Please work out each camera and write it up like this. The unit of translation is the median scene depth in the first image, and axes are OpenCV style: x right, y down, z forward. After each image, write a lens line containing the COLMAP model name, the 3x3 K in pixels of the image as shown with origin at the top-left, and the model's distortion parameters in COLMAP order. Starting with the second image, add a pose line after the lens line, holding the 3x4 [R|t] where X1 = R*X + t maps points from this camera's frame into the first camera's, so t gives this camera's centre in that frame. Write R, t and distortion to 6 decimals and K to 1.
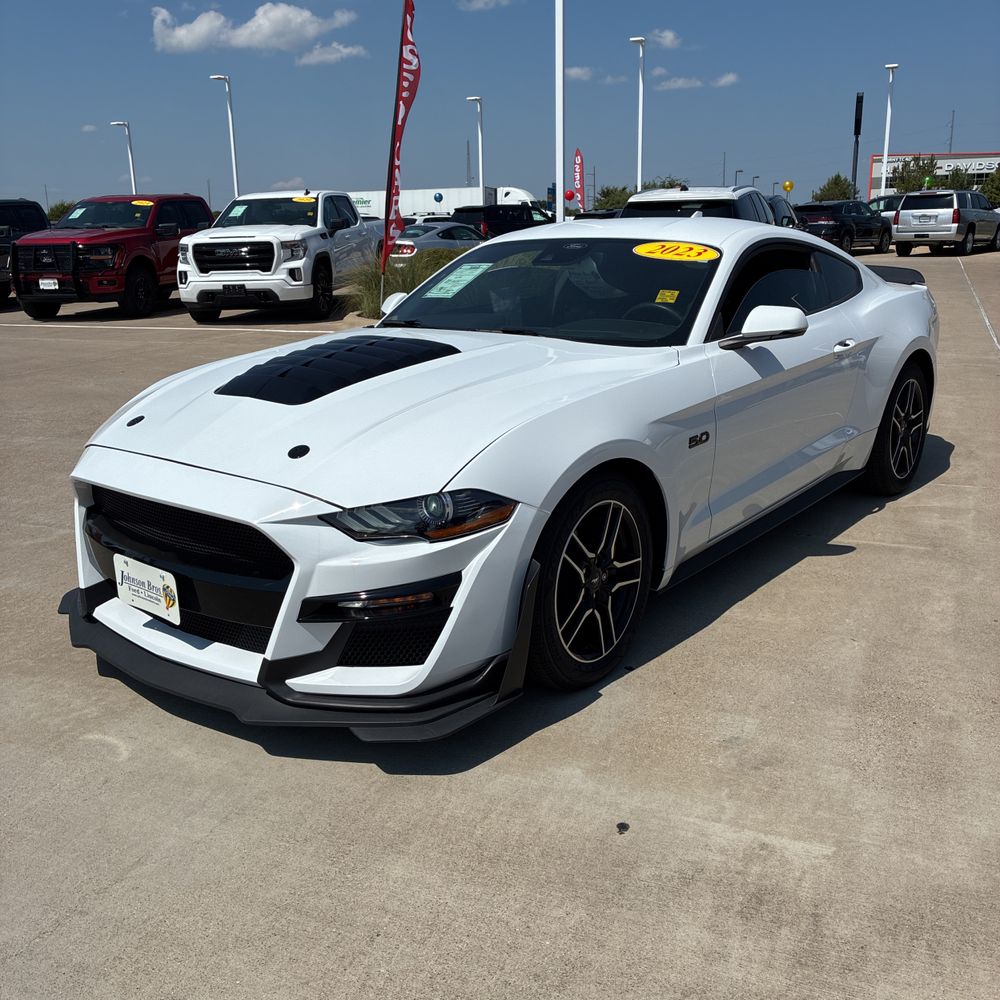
lens RADIAL K [[1017.2, 0, 500.8], [0, 1017.2, 491.9], [0, 0, 1]] dist [0.019811, 0.000000]
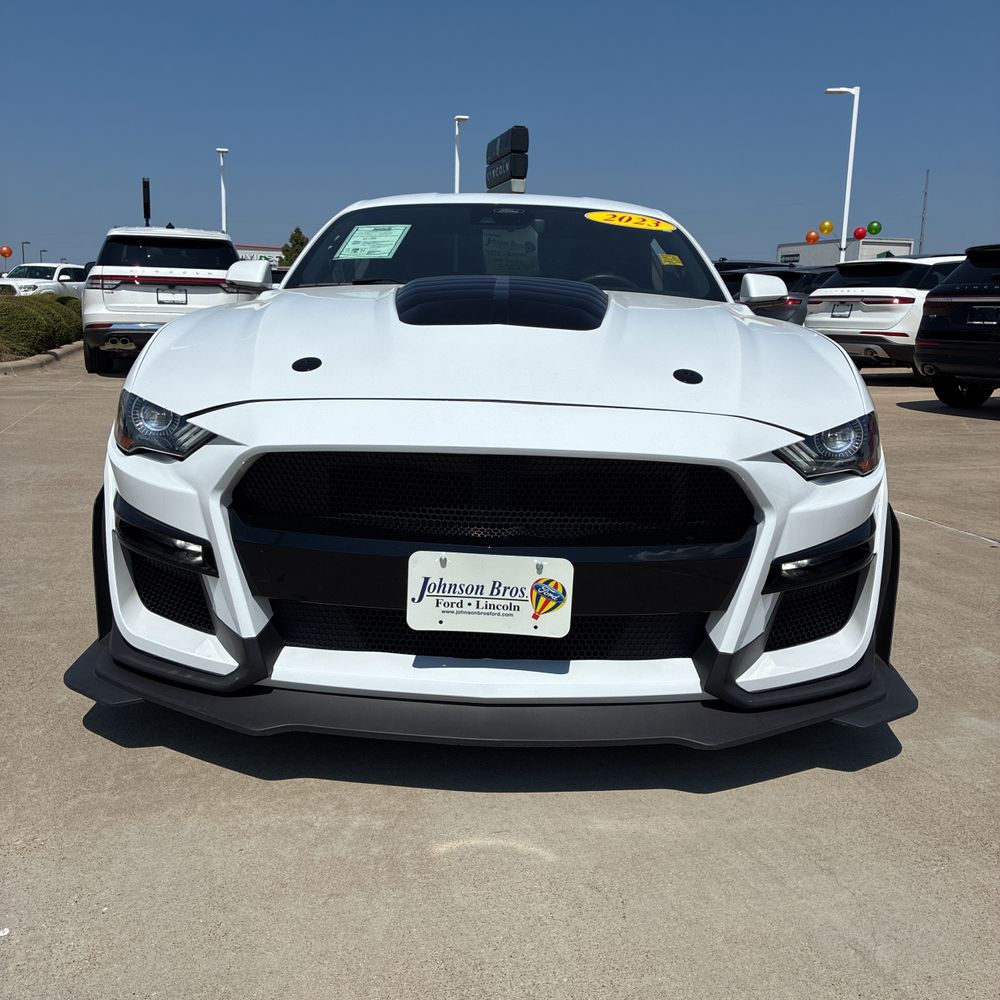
lens RADIAL K [[1017.2, 0, 500.0], [0, 1017.2, 492.7], [0, 0, 1]] dist [0.019811, 0.000000]
pose [[0.789093, -0.067006, 0.610608, -0.559525], [0.113498, 0.992822, -0.037724, 0.042195], [-0.603697, 0.099070, 0.791034, 0.361471]]
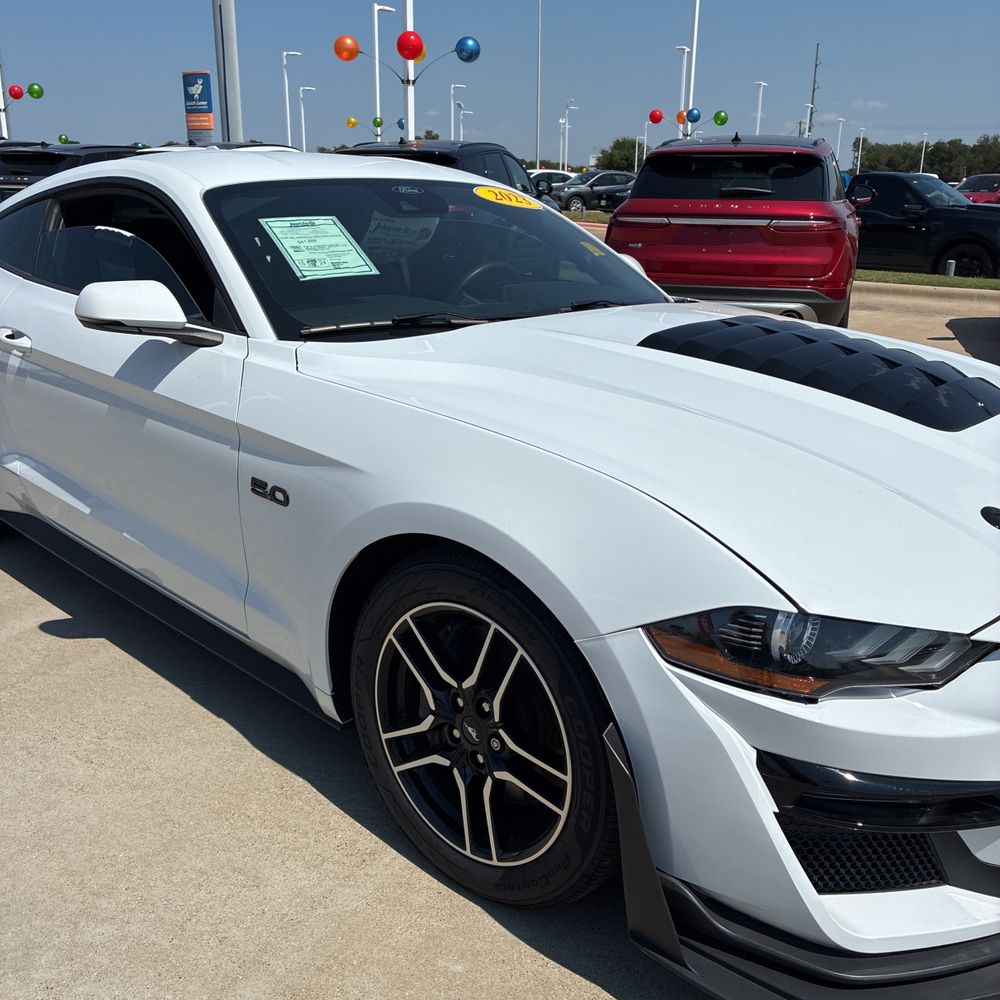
lens RADIAL K [[1017.2, 0, 489.9], [0, 1017.2, 497.9], [0, 0, 1]] dist [0.019811, 0.000000]
pose [[0.101018, -0.271068, 0.957245, -0.737361], [0.234708, 0.941501, 0.241841, -0.223195], [-0.966803, 0.200243, 0.158731, 0.987120]]
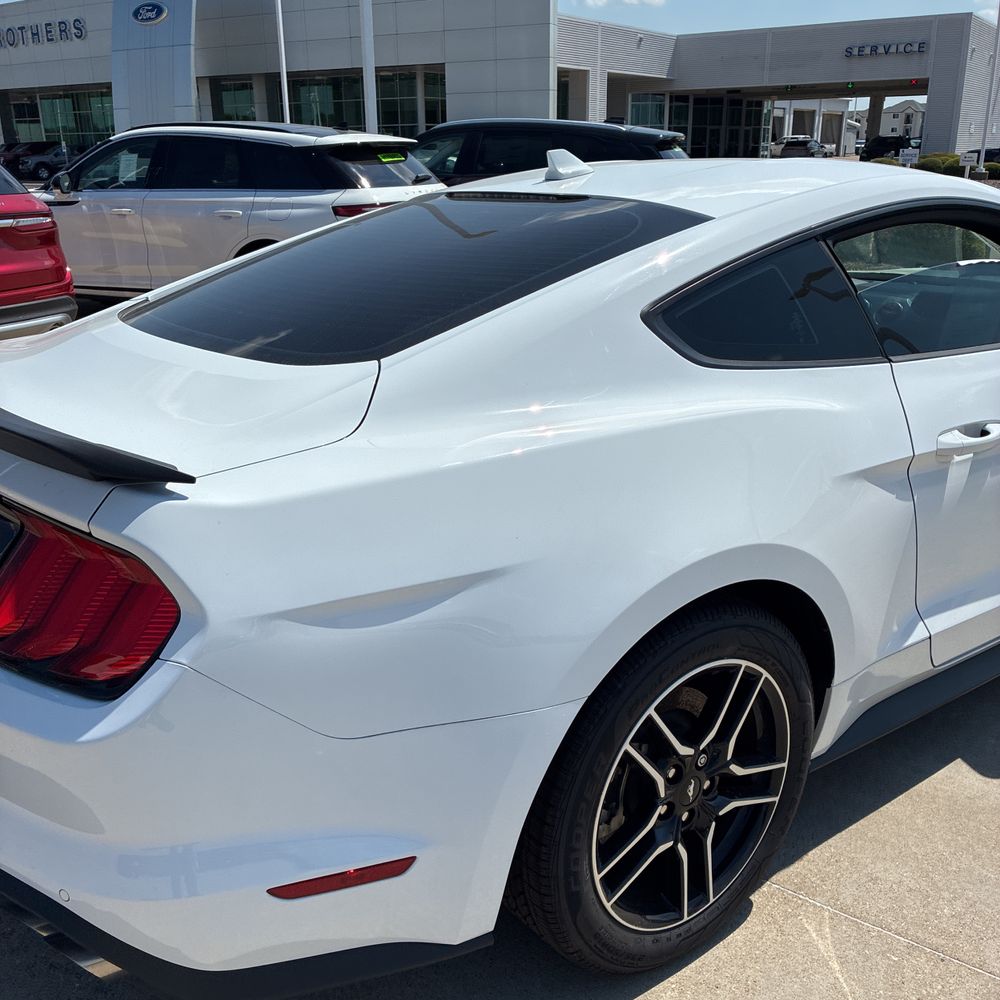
lens RADIAL K [[1017.2, 0, 491.3], [0, 1017.2, 510.4], [0, 0, 1]] dist [0.019811, 0.000000]
pose [[-0.968525, -0.050384, 0.243764, 0.130779], [0.093177, 0.834716, 0.542740, -0.524551], [-0.230819, 0.548371, -0.803749, 1.969712]]
